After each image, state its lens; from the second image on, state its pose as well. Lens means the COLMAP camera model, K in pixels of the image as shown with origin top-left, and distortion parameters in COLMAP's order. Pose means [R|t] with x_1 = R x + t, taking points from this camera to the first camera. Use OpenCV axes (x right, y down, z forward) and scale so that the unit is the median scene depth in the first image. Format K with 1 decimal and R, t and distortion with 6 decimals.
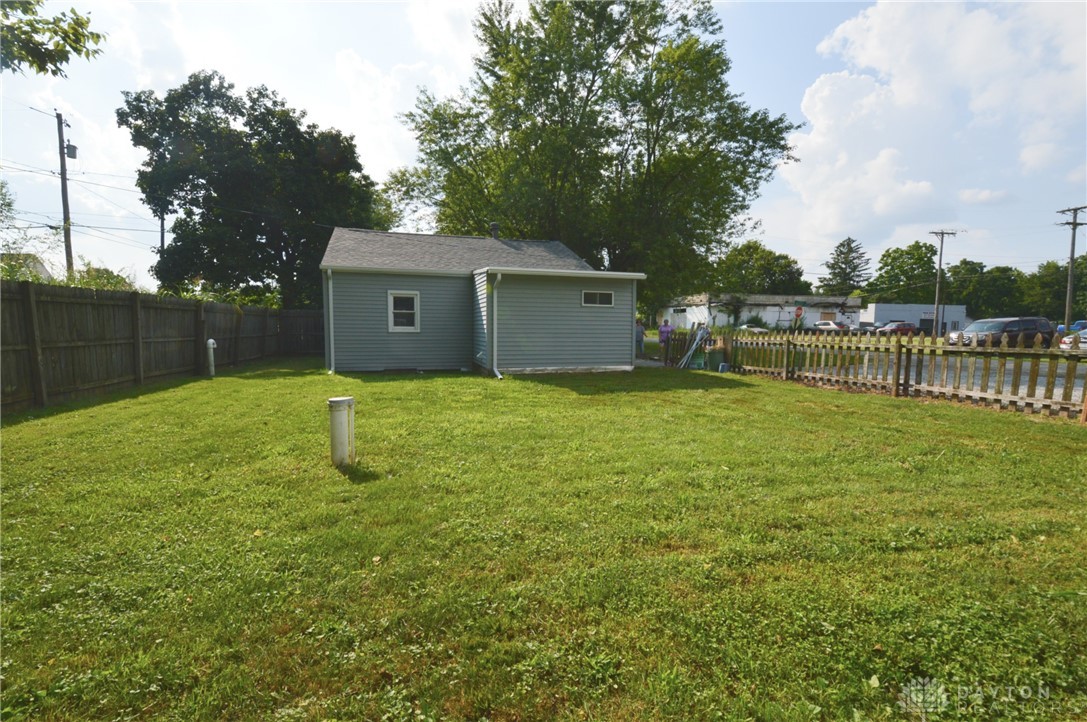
lens RADIAL K [[481.7, 0, 534.3], [0, 481.7, 364.4], [0, 0, 1]] dist [0.001937, -0.010073]
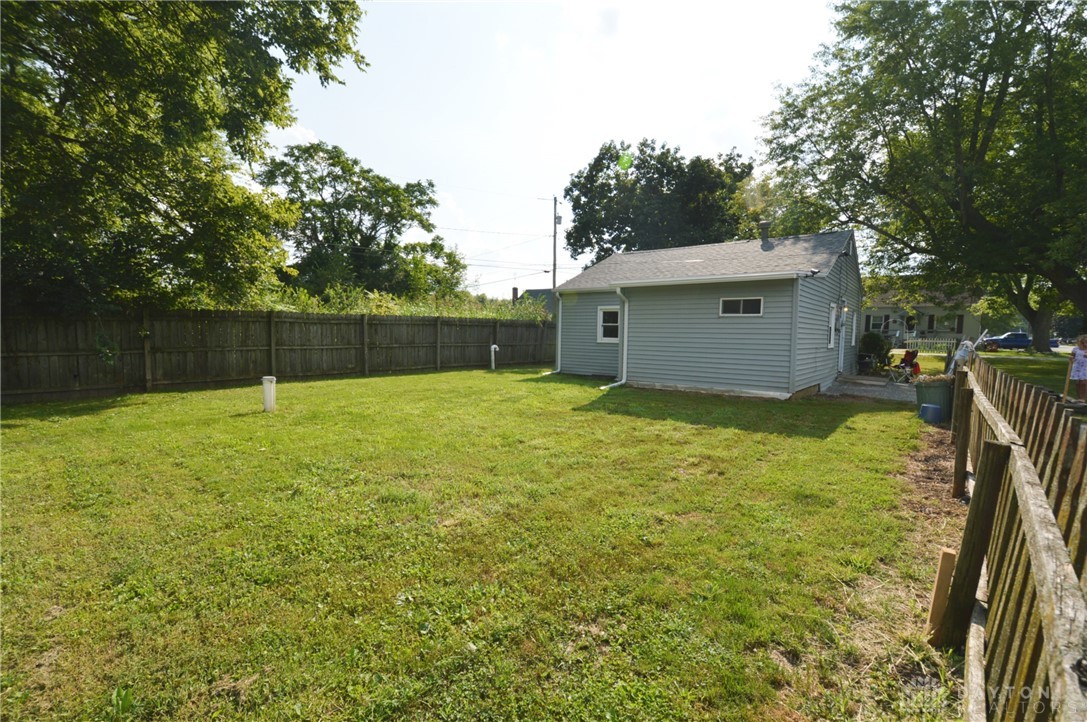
lens RADIAL K [[481.7, 0, 534.3], [0, 481.7, 364.4], [0, 0, 1]] dist [0.001937, -0.010073]
pose [[0.554142, 0.056488, -0.830503, 0.409632], [-0.077223, 0.996881, 0.016279, -0.015638], [0.828833, 0.055113, 0.556776, 0.164762]]
